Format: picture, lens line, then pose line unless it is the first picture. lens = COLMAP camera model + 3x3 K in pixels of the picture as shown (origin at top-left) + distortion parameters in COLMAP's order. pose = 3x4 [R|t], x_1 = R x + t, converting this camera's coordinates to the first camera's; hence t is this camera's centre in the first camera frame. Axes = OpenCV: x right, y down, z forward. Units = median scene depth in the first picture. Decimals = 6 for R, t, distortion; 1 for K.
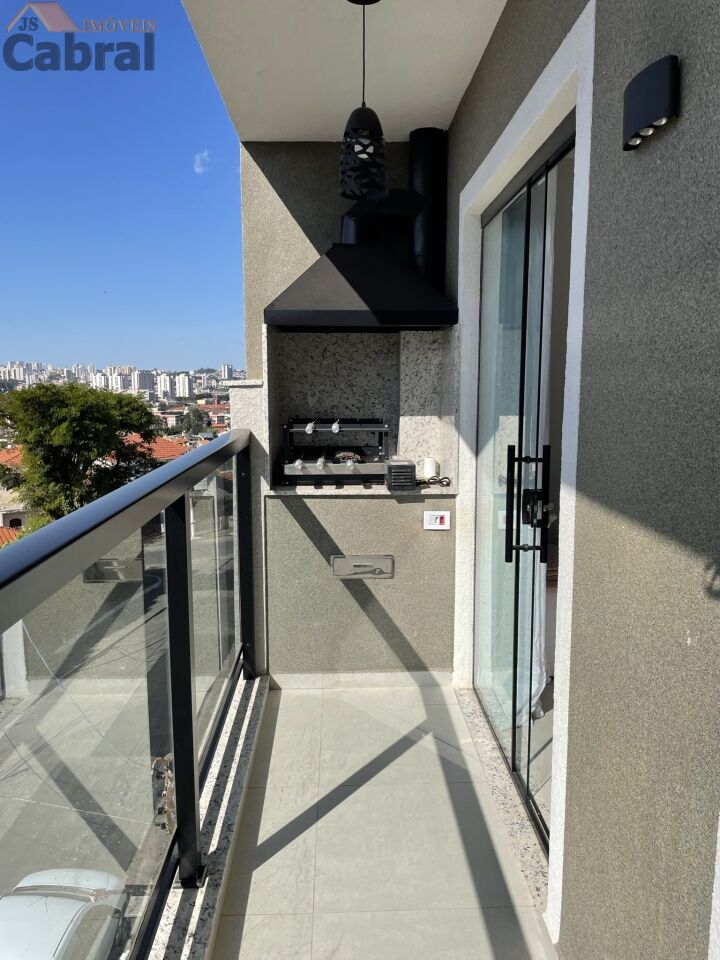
lens RADIAL K [[733.0, 0, 359.4], [0, 733.0, 482.5], [0, 0, 1]] dist [0.025376, -0.015128]
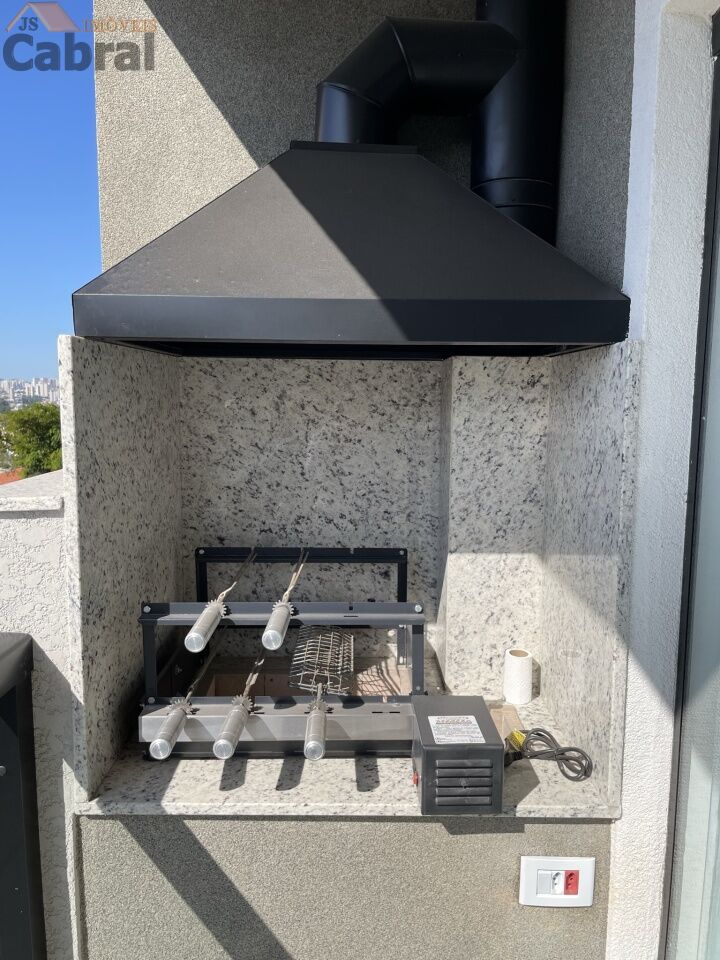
lens RADIAL K [[733.0, 0, 360.8], [0, 733.0, 479.0], [0, 0, 1]] dist [0.025376, -0.015128]
pose [[0.999601, 0.013844, -0.024629, 0.014328], [-0.014605, 0.999413, -0.030995, -0.121903], [0.024185, 0.031342, 0.999216, 0.577015]]
